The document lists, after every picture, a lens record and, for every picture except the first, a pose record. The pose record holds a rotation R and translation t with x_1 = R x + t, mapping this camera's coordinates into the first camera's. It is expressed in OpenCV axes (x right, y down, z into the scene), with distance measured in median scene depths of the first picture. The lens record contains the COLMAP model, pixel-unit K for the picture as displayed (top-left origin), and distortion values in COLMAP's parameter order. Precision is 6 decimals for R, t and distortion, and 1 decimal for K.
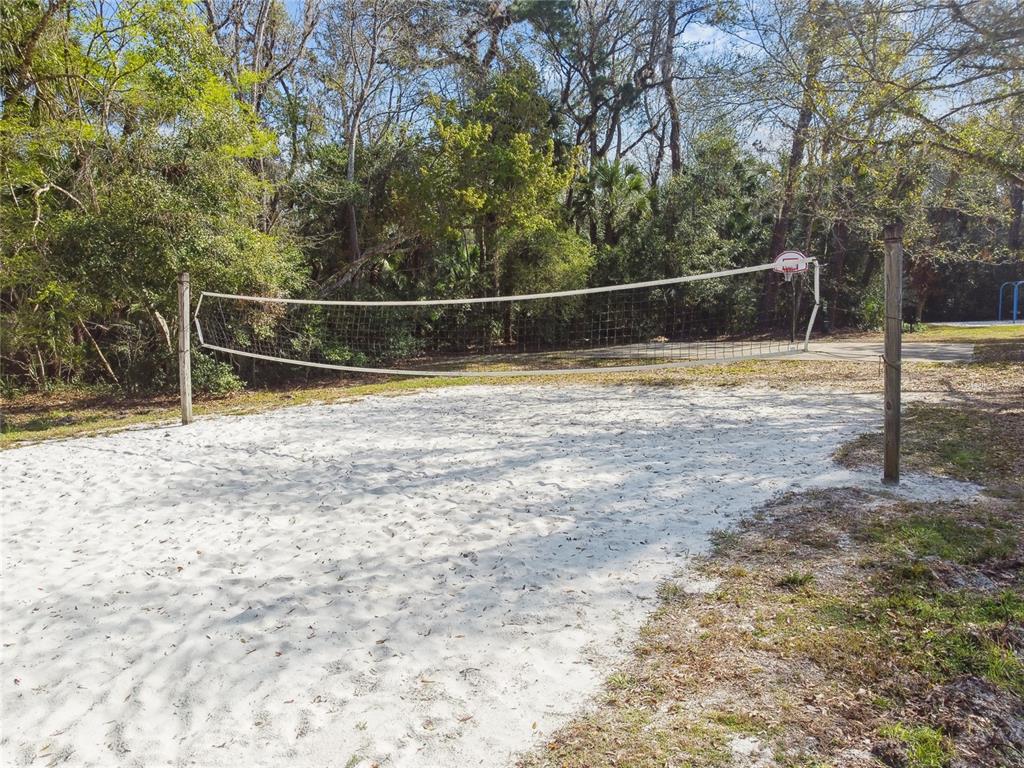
lens RADIAL K [[782.8, 0, 513.1], [0, 782.8, 382.3], [0, 0, 1]] dist [0.004929, 0.001046]
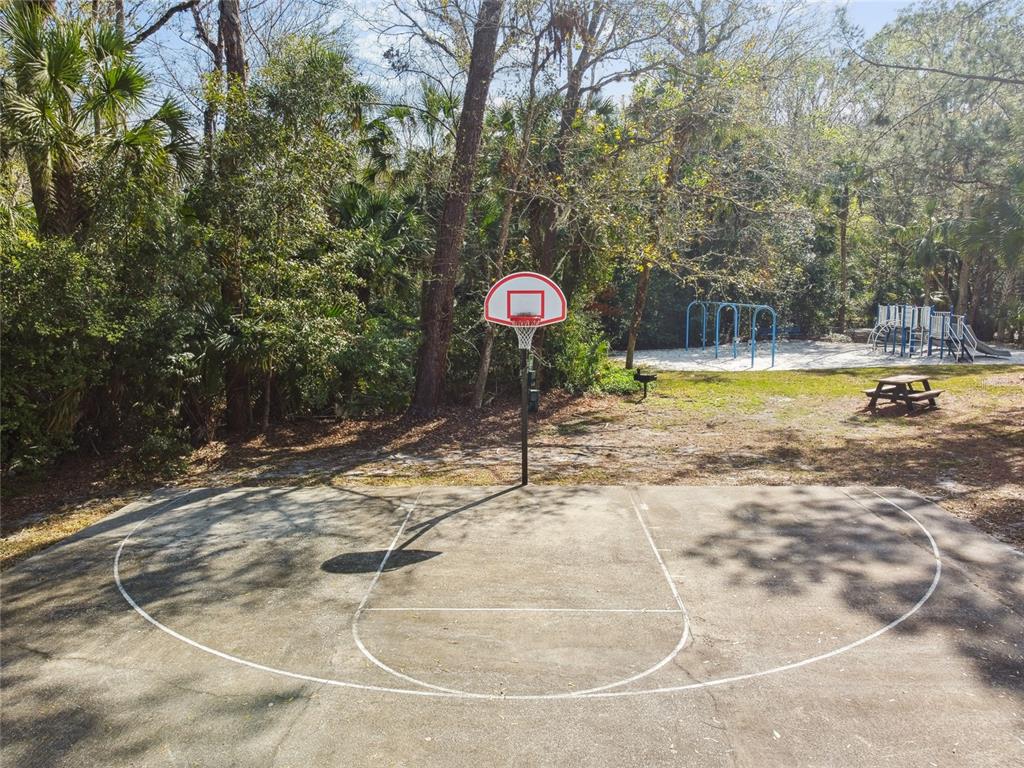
lens RADIAL K [[782.8, 0, 512.6], [0, 782.8, 383.3], [0, 0, 1]] dist [0.004929, 0.001046]
pose [[0.879098, -0.059234, 0.472946, 0.133582], [0.045923, 0.998158, 0.039655, -0.104647], [-0.474423, -0.013142, 0.880199, 0.542924]]
